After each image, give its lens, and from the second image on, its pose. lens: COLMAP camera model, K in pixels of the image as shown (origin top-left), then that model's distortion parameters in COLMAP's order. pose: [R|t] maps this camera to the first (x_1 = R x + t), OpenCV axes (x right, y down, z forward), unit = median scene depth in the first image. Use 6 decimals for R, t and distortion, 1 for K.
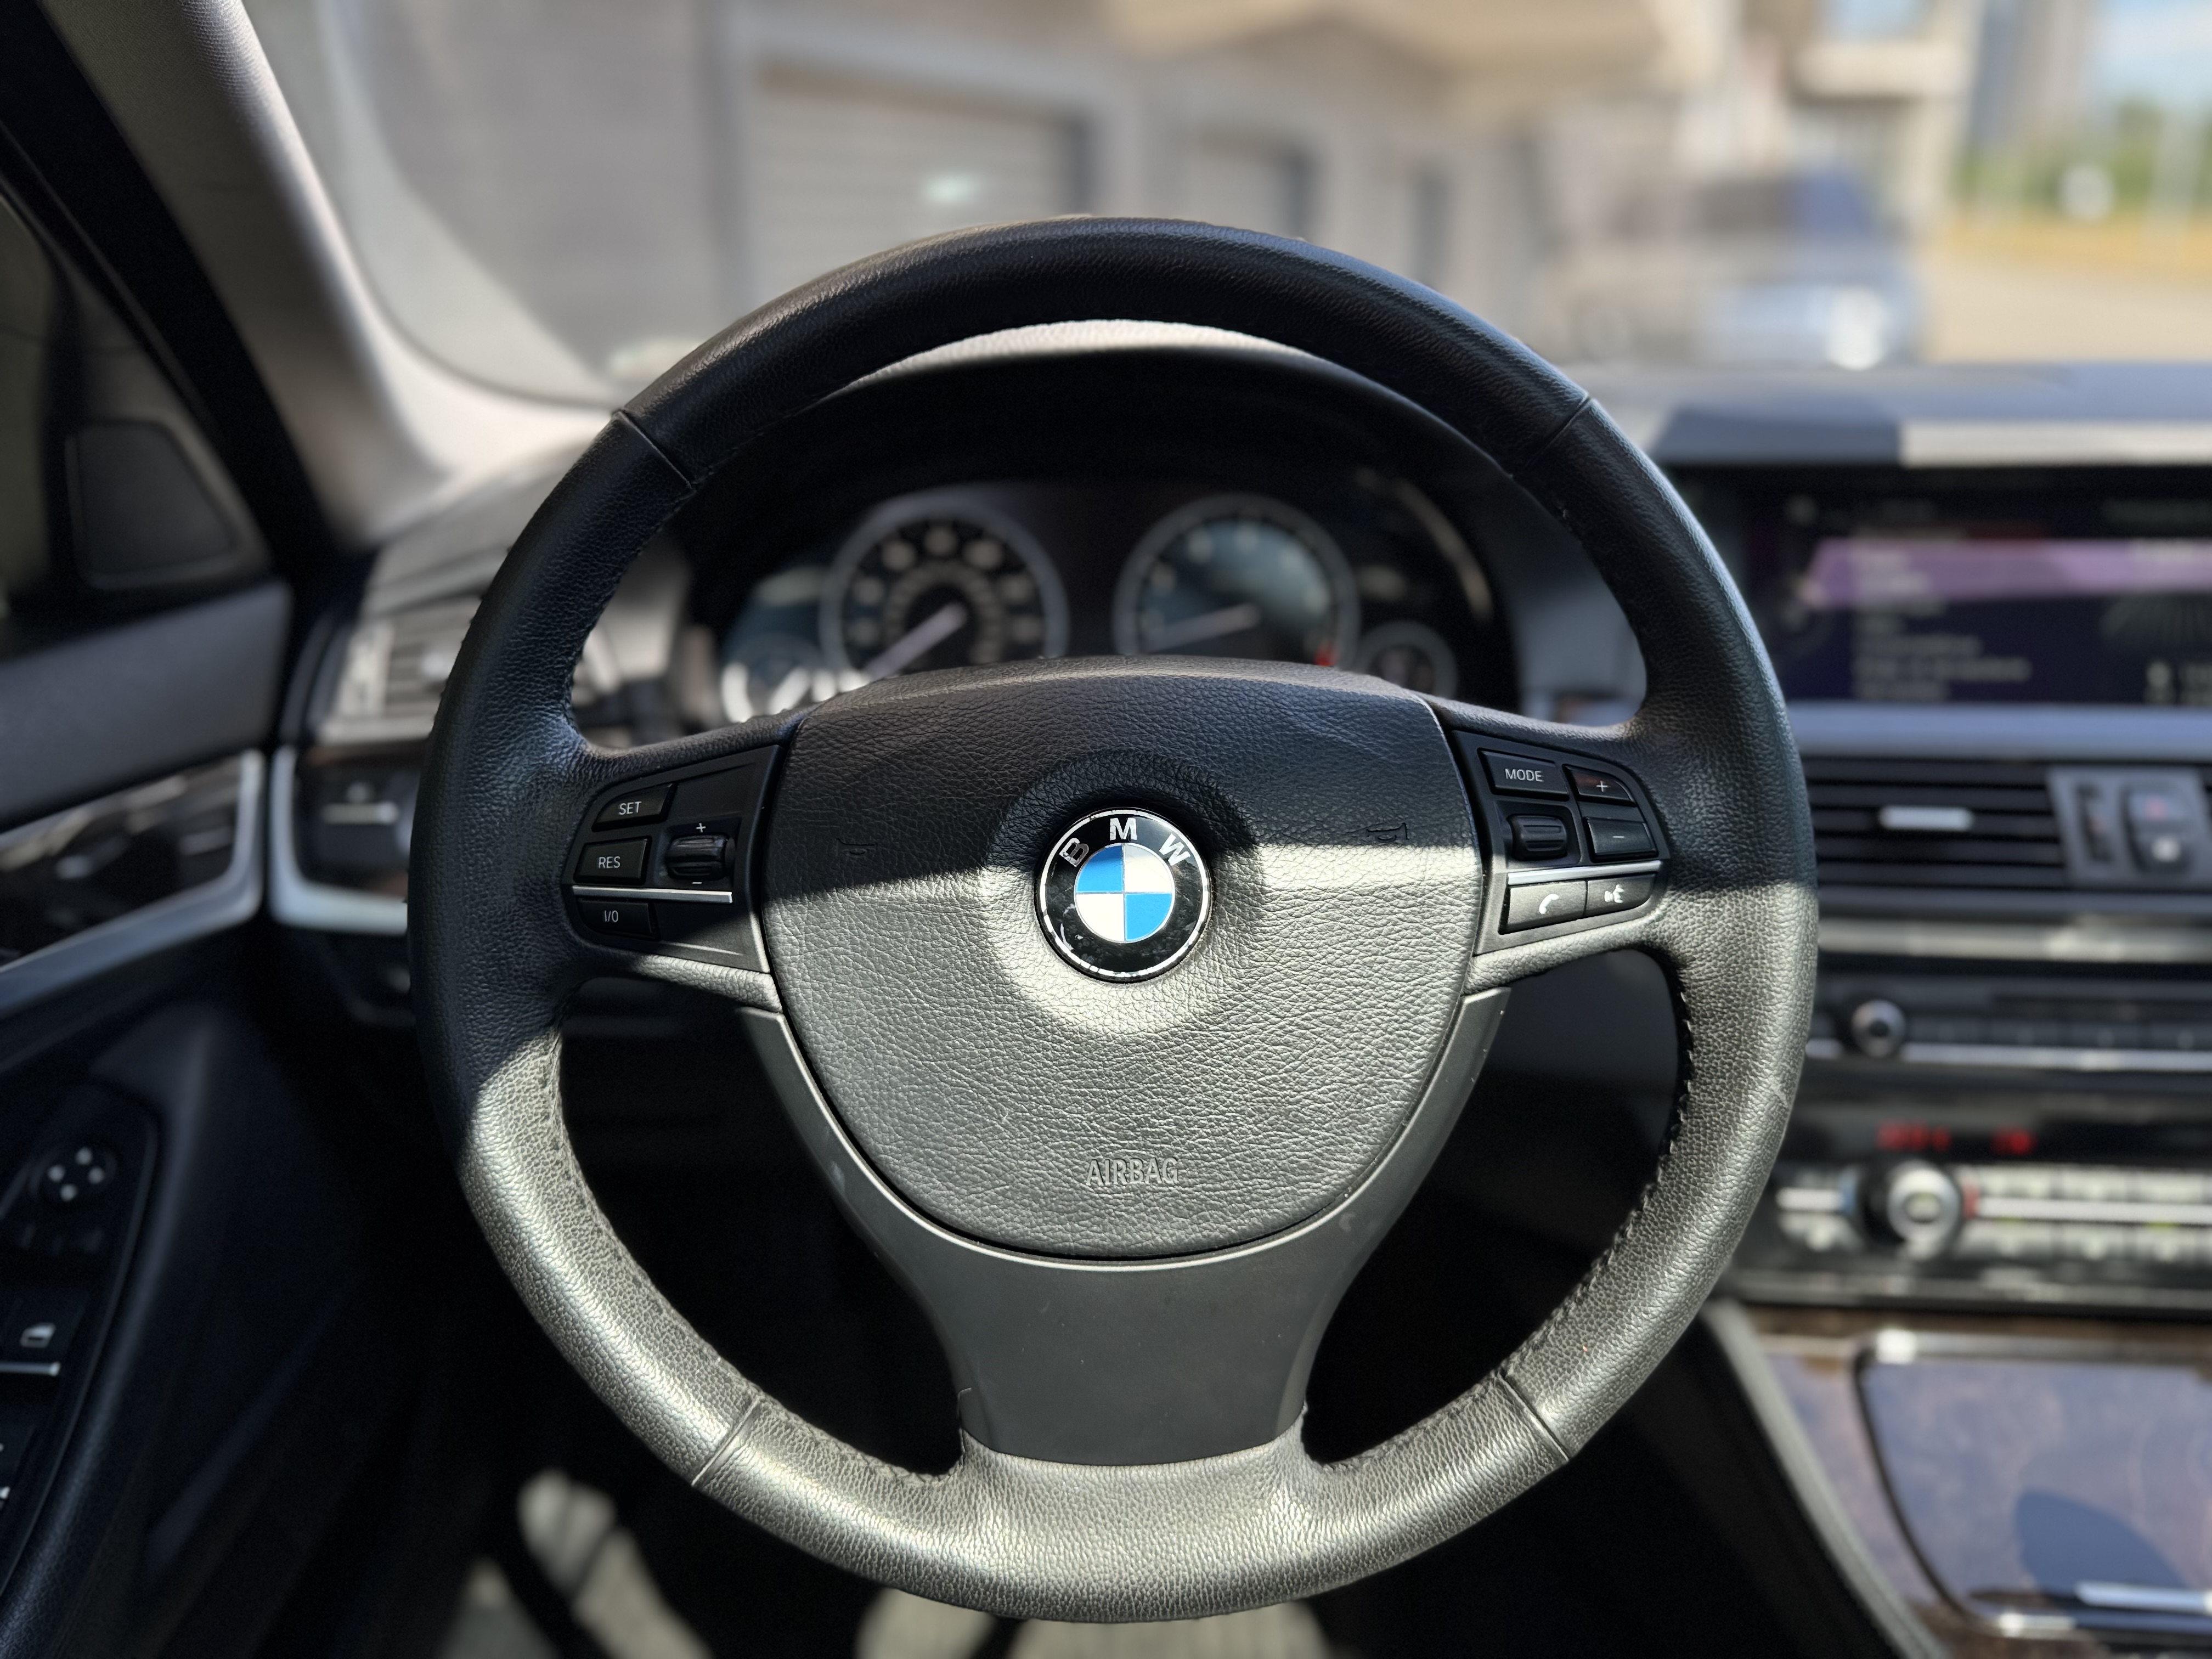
lens RADIAL K [[1584.0, 0, 1115.0], [0, 1584.0, 822.3], [0, 0, 1]] dist [0.007470, -0.026726]
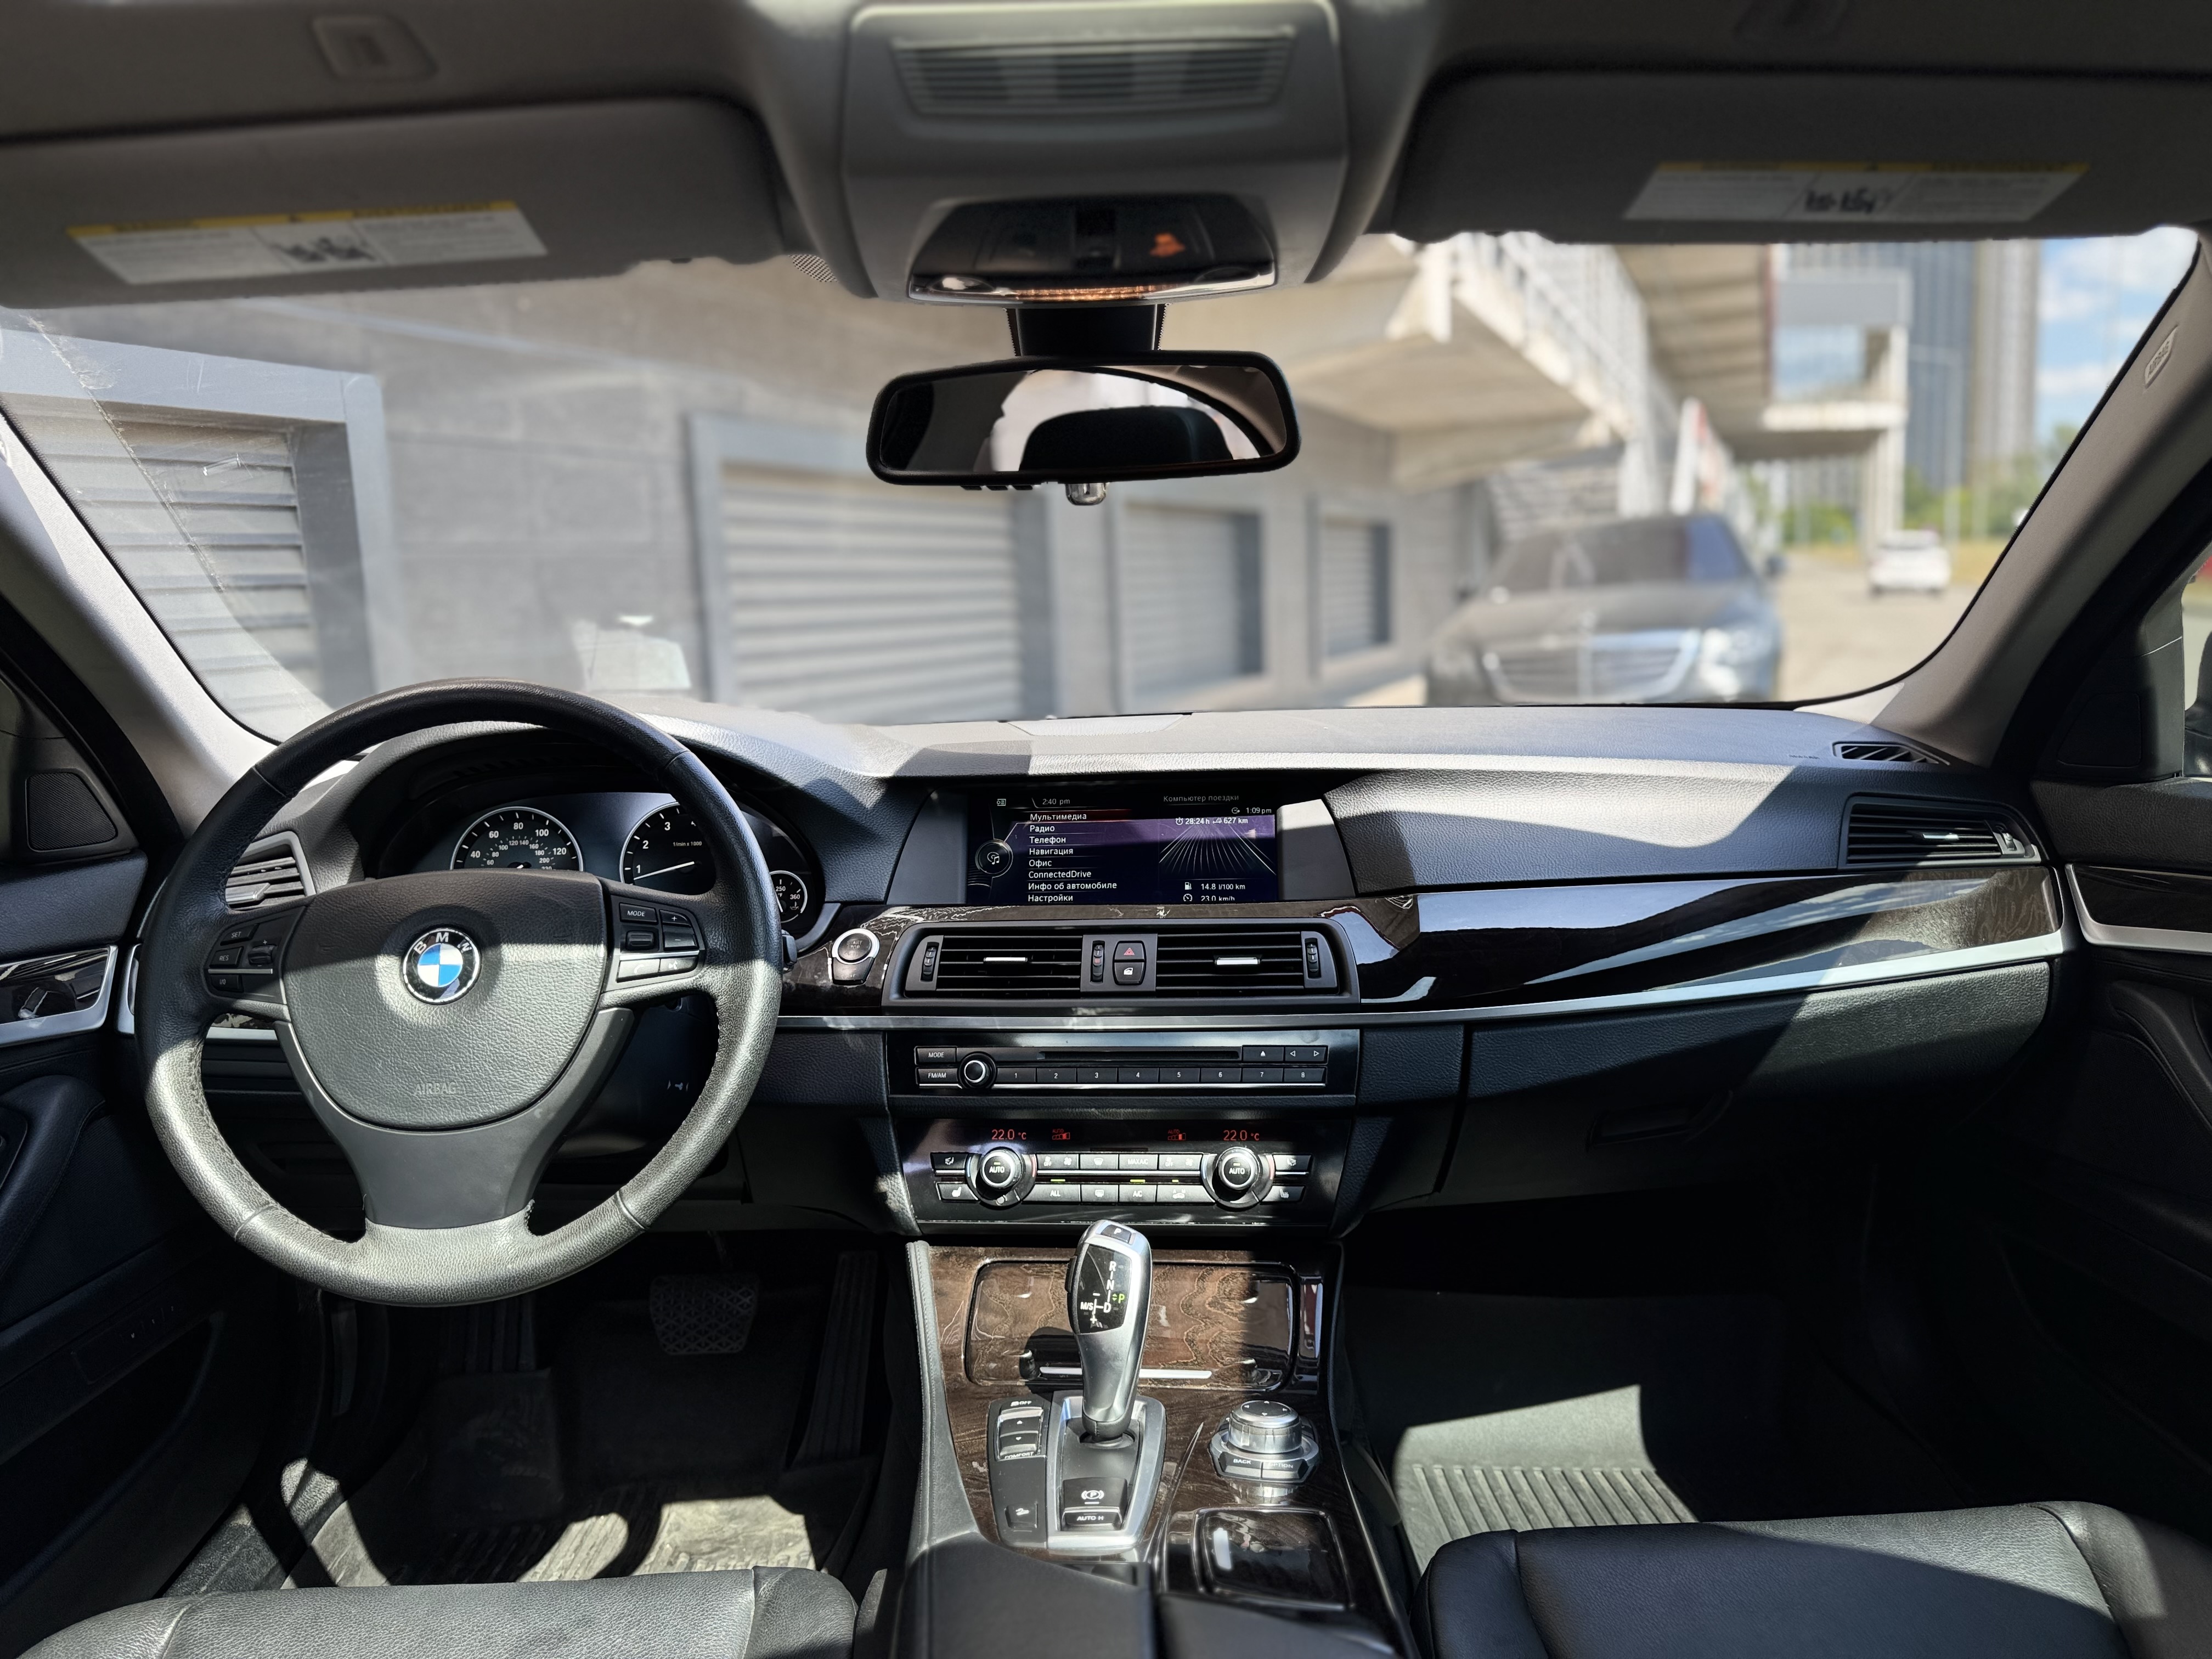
lens RADIAL K [[1584.0, 0, 1161.9], [0, 1584.0, 830.9], [0, 0, 1]] dist [0.007470, -0.026726]
pose [[0.999816, -0.019049, -0.002347, 1.005144], [0.018257, 0.981643, -0.189854, 0.293147], [0.005921, 0.189776, 0.981810, -1.219642]]
